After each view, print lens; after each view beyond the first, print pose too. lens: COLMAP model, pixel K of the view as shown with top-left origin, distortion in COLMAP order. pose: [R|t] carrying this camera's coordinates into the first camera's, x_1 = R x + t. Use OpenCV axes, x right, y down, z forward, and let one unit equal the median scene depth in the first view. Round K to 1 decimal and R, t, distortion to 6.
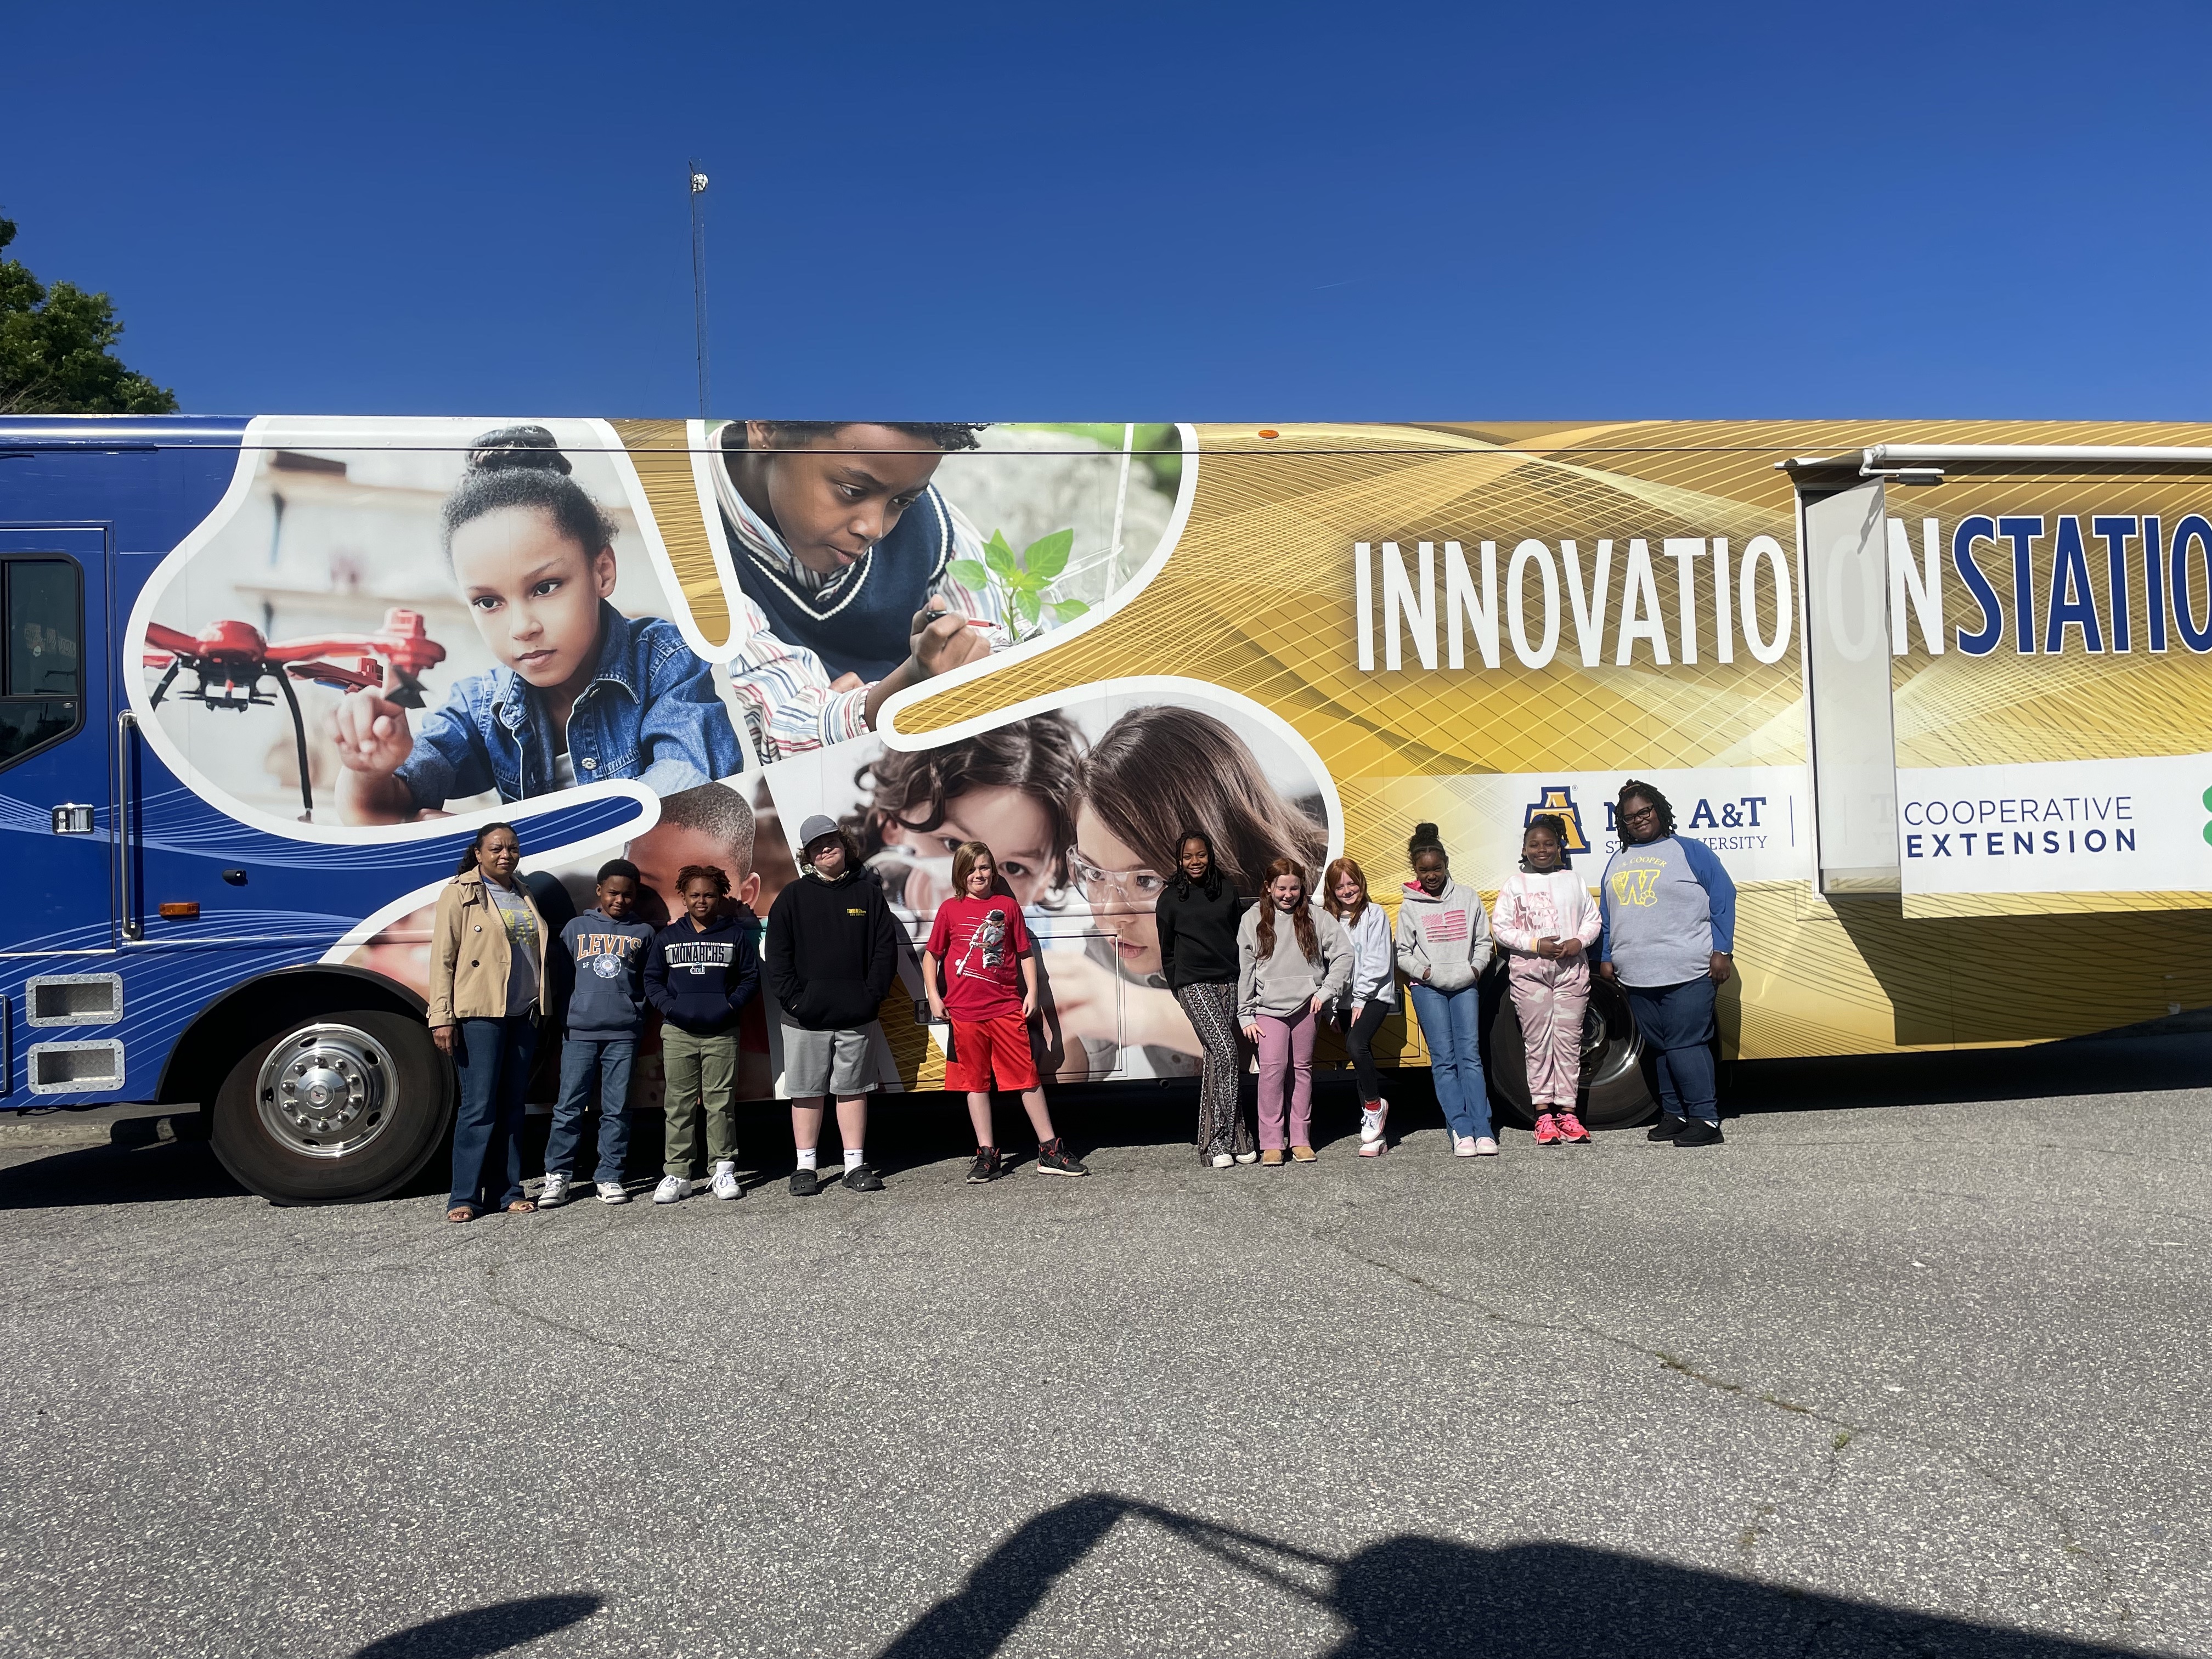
lens RADIAL K [[1705.2, 0, 1103.6], [0, 1705.2, 824.4], [0, 0, 1]] dist [0.077200, -0.107472]
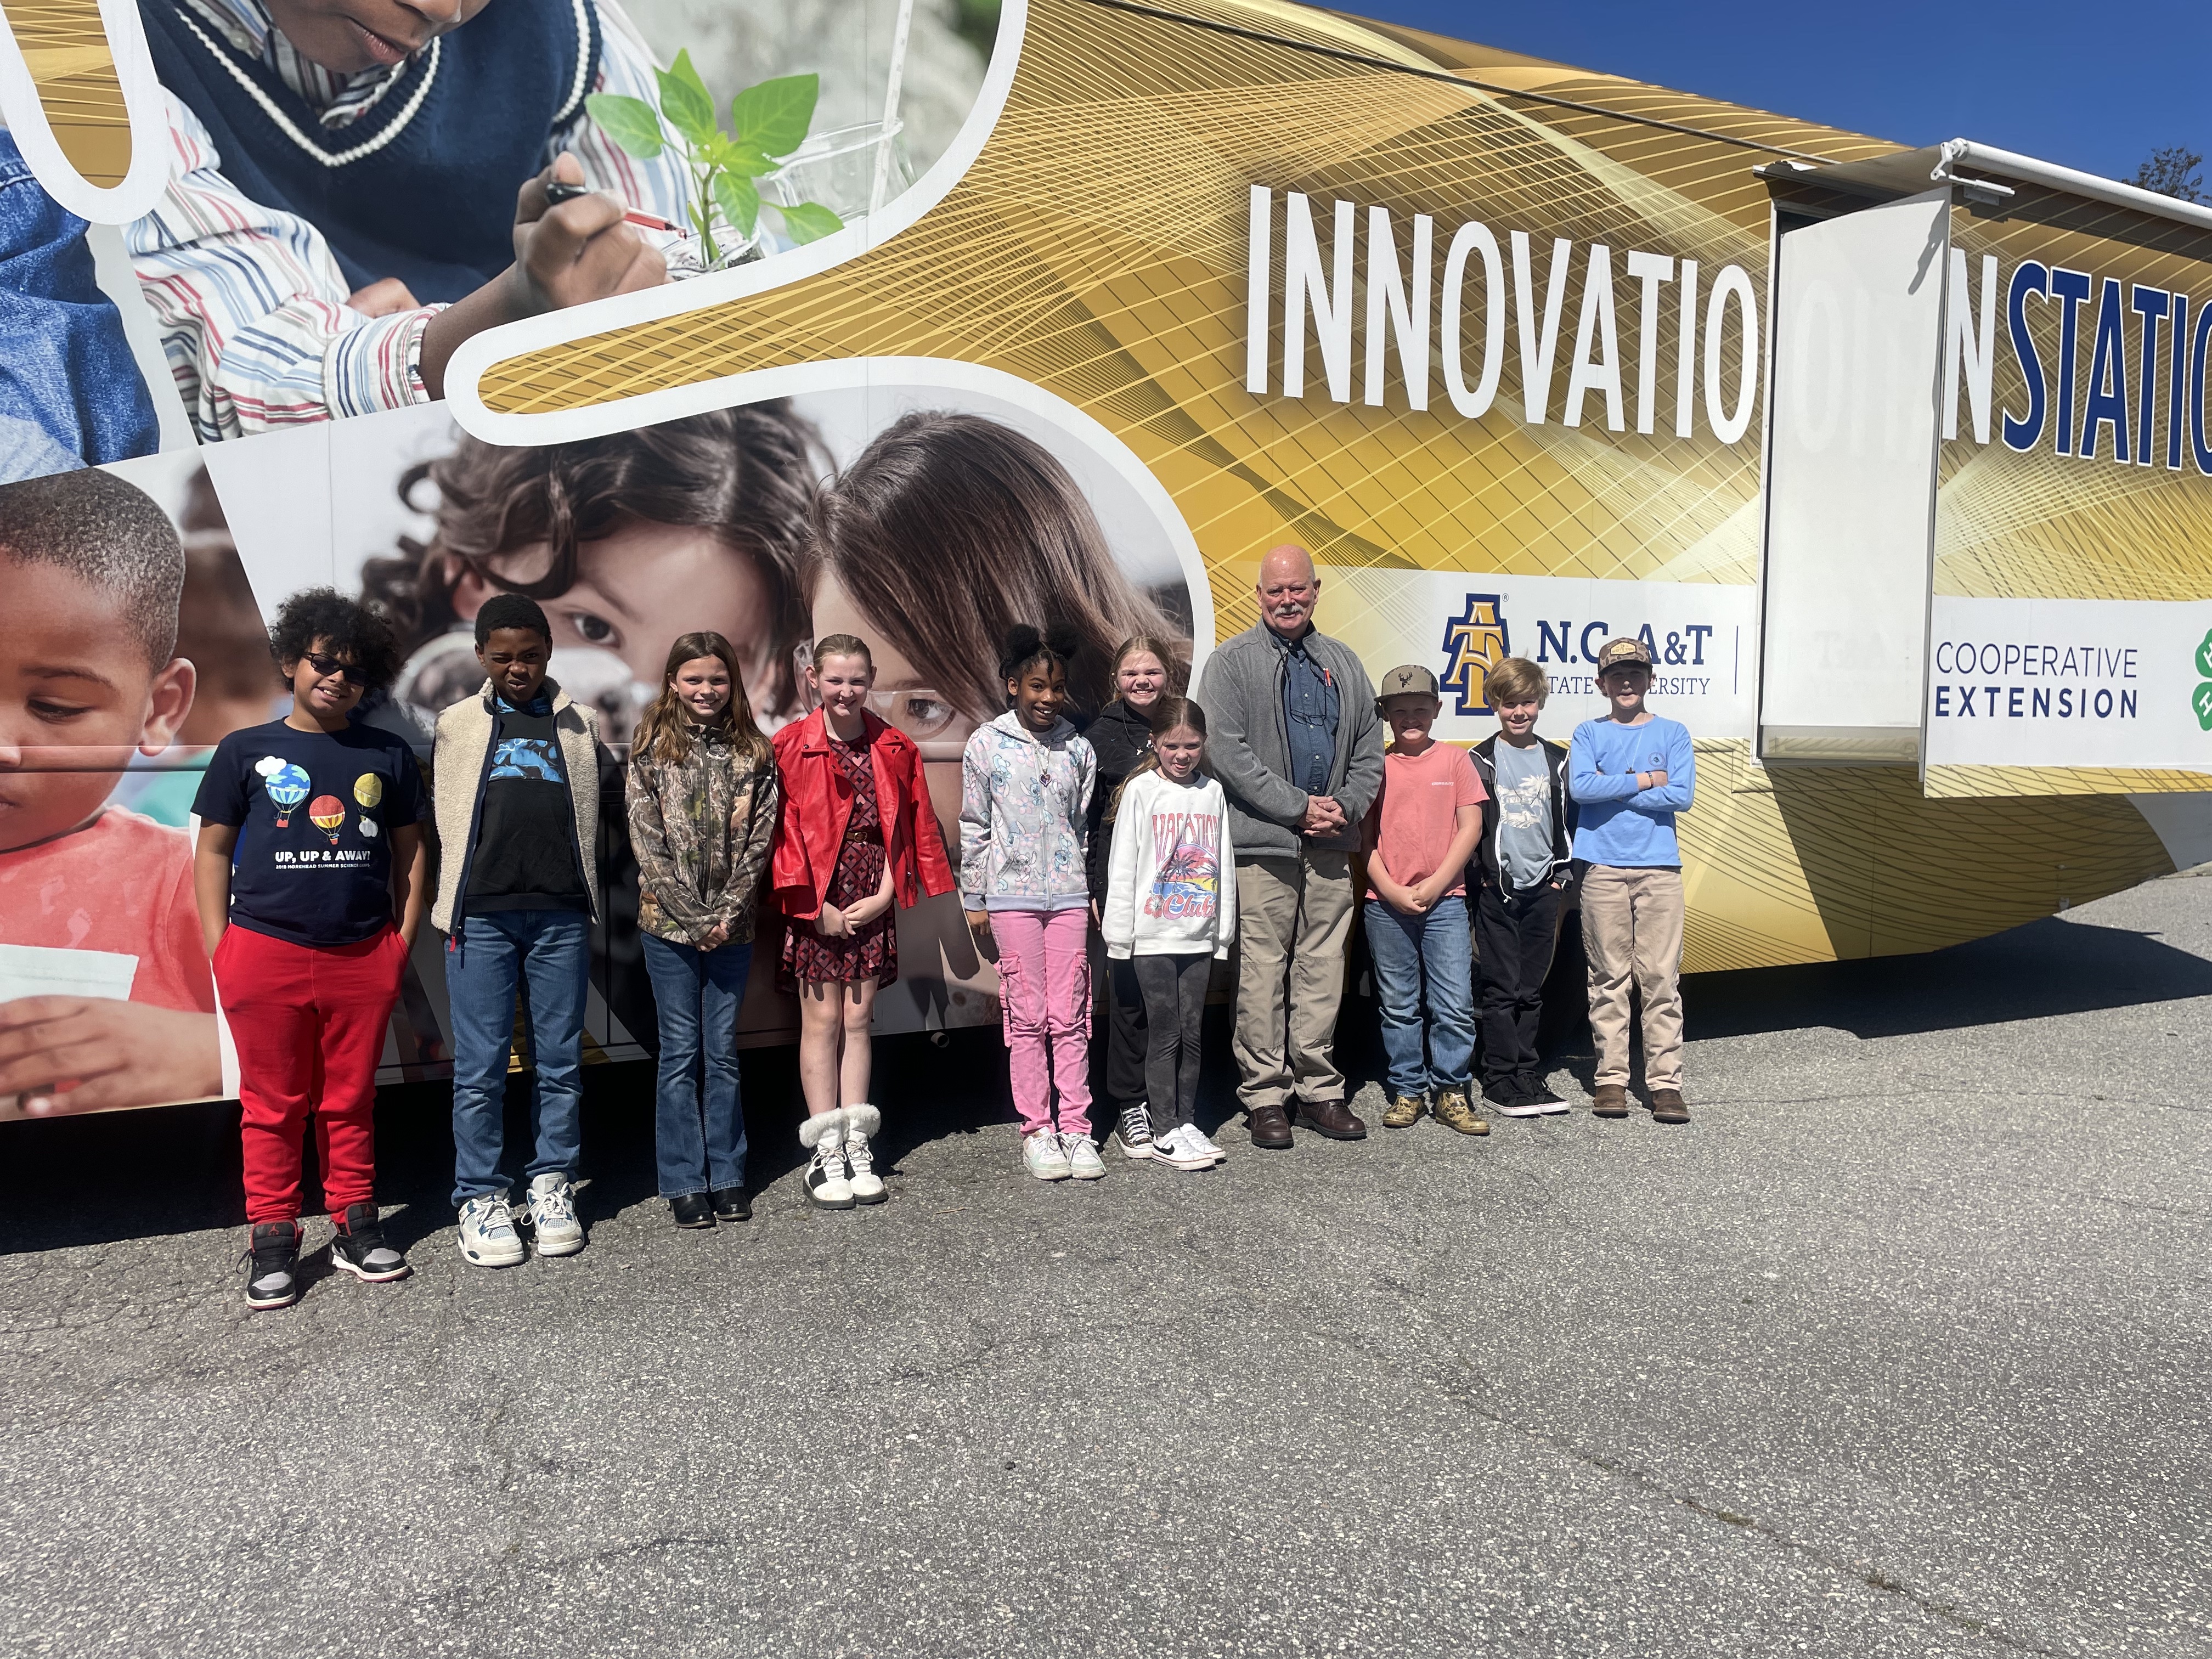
lens RADIAL K [[1705.2, 0, 1121.6], [0, 1705.2, 810.8], [0, 0, 1]] dist [0.077200, -0.107472]
pose [[0.935926, 0.019401, 0.351662, -0.122259], [-0.052320, 0.995062, 0.084350, 0.015344], [-0.348289, -0.097344, 0.932319, 0.421374]]
